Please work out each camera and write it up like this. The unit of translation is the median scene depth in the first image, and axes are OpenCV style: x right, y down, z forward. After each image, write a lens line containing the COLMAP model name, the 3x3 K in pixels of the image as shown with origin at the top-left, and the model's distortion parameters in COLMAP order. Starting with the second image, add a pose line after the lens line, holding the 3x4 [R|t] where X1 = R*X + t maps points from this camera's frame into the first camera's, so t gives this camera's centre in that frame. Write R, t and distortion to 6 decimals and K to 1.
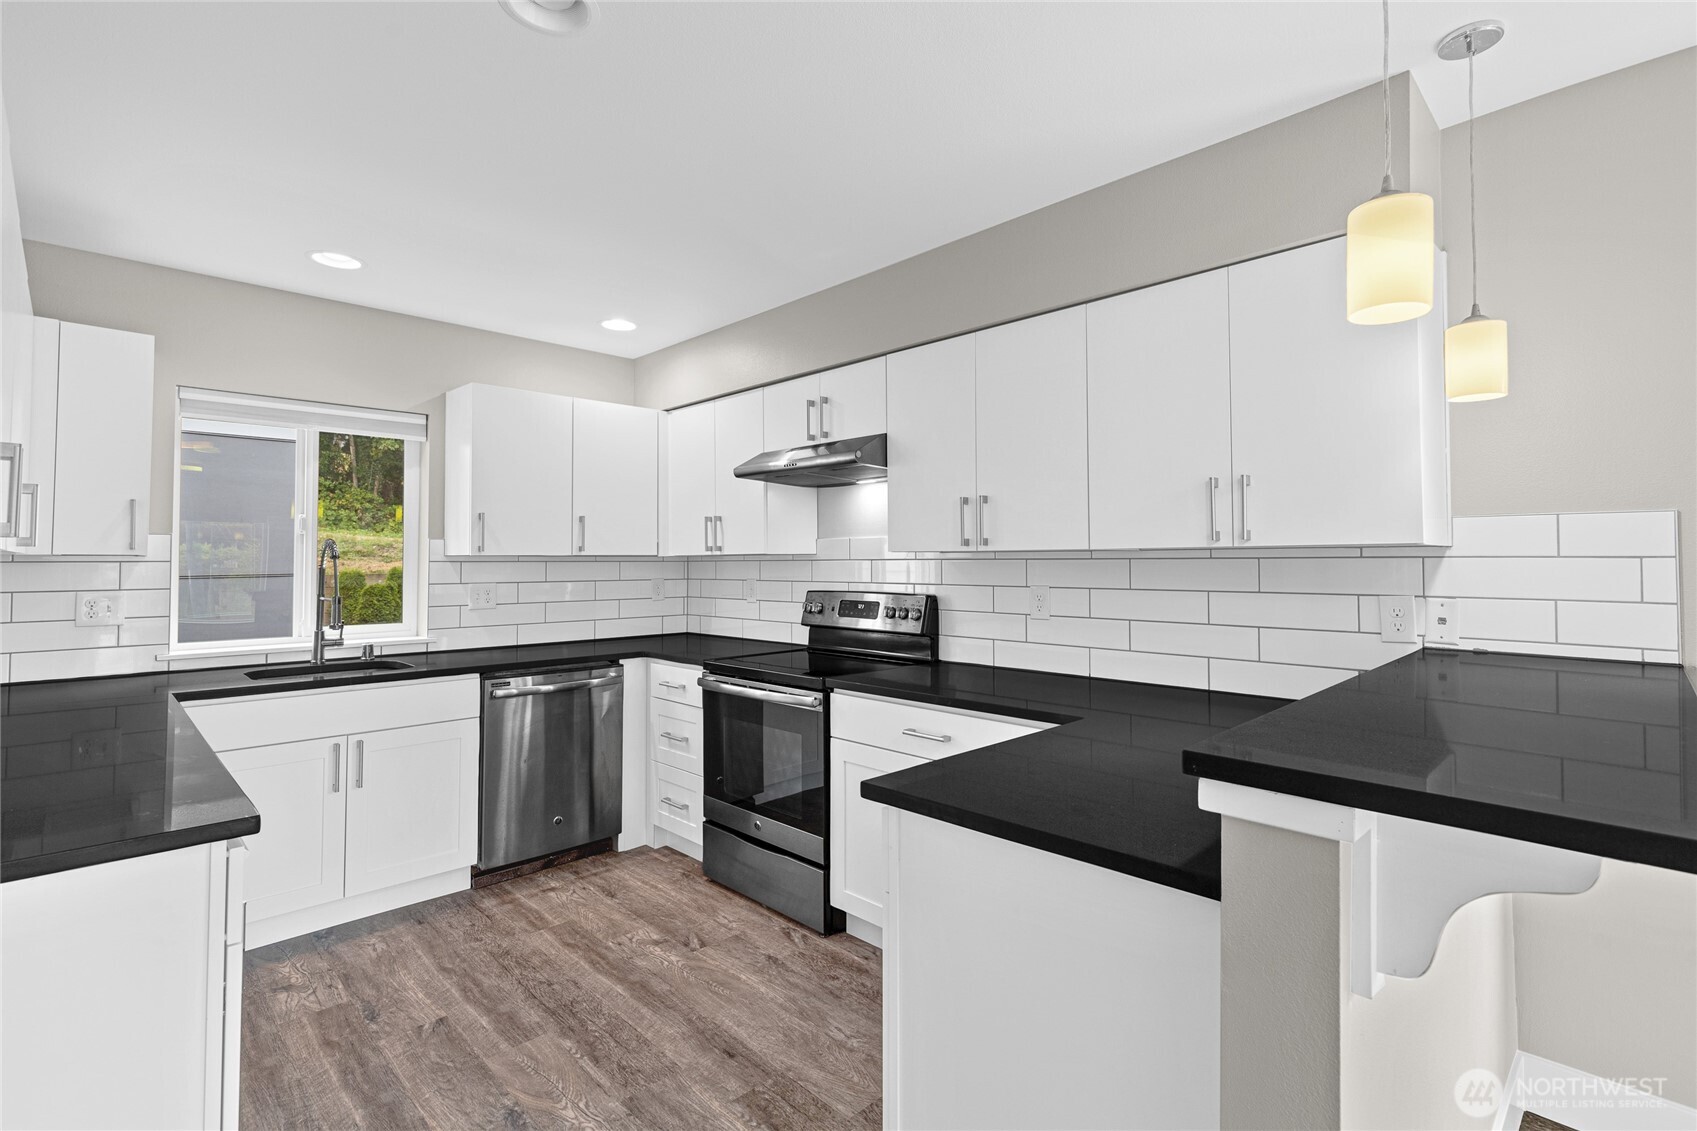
lens RADIAL K [[775.3, 0, 841.3], [0, 775.3, 552.2], [0, 0, 1]] dist [0.011452, -0.000911]
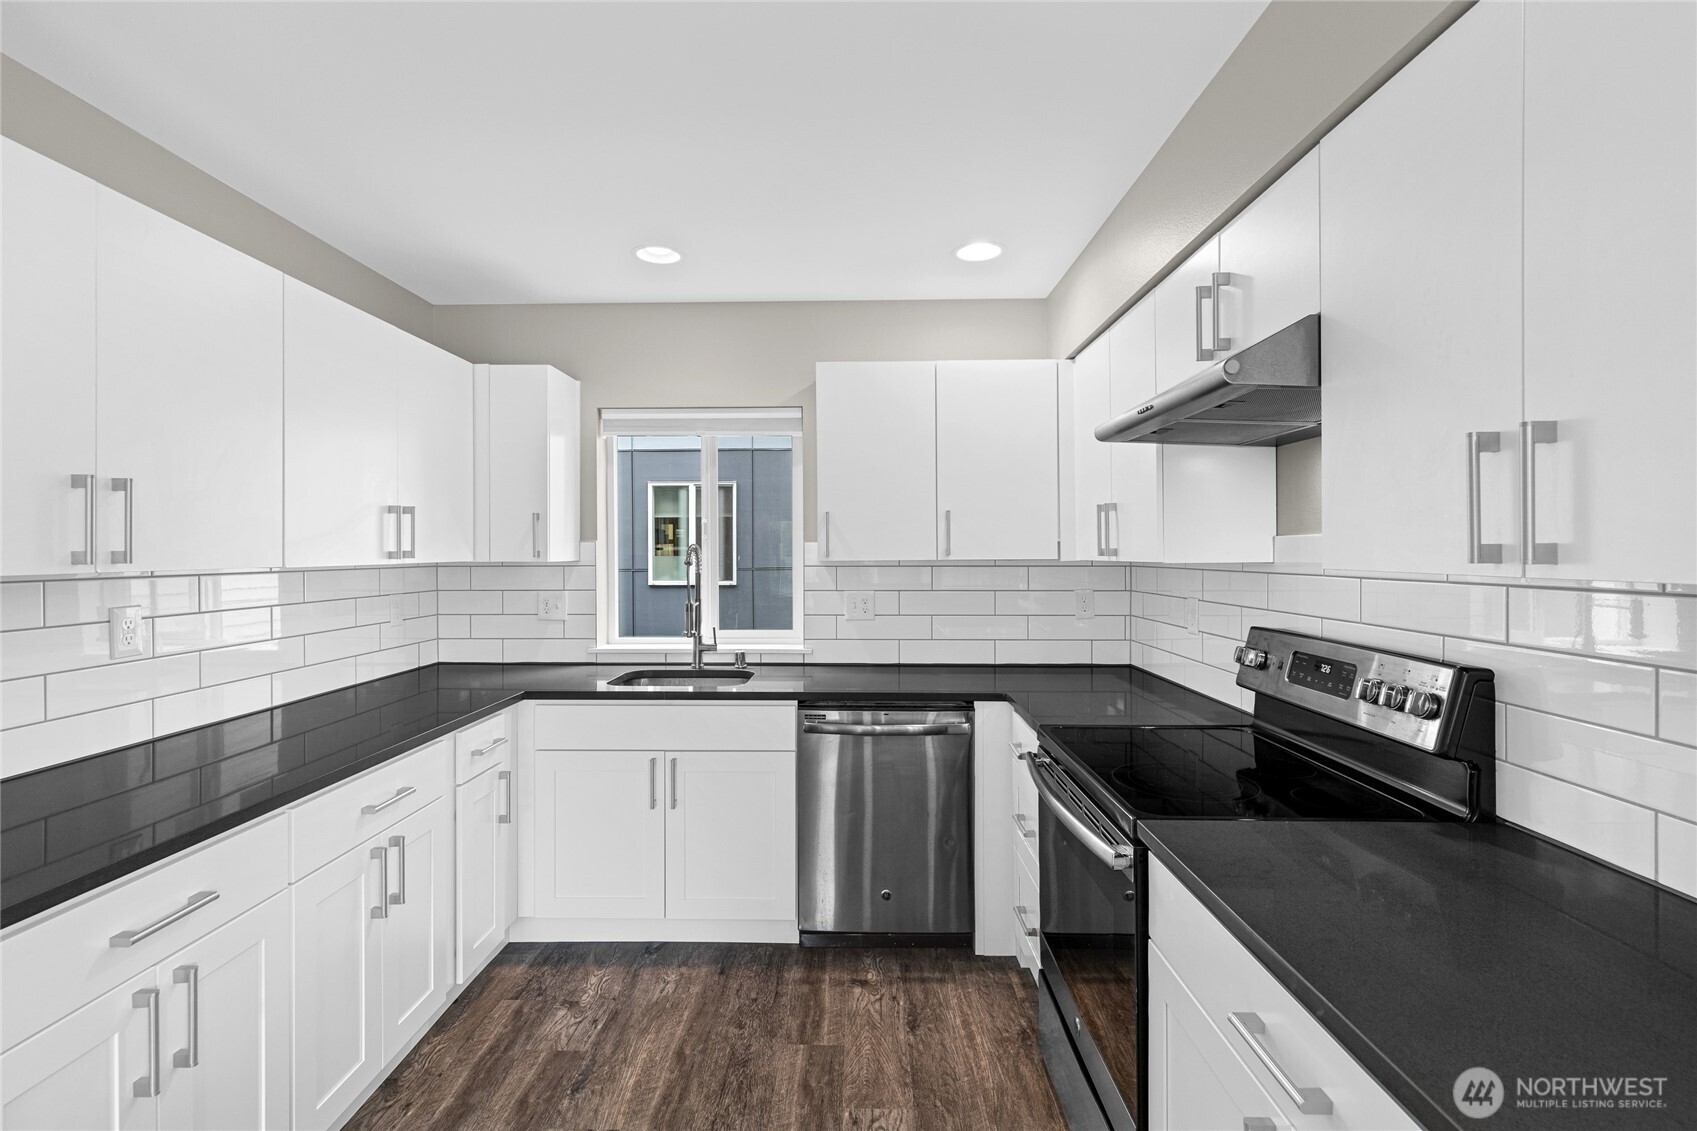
lens RADIAL K [[775.3, 0, 845.2], [0, 775.3, 561.3], [0, 0, 1]] dist [0.011452, -0.000911]
pose [[0.711185, 0.011688, -0.702907, 0.171893], [0.006680, 0.999704, 0.023383, -0.016762], [0.702973, -0.021325, 0.710897, 0.437916]]
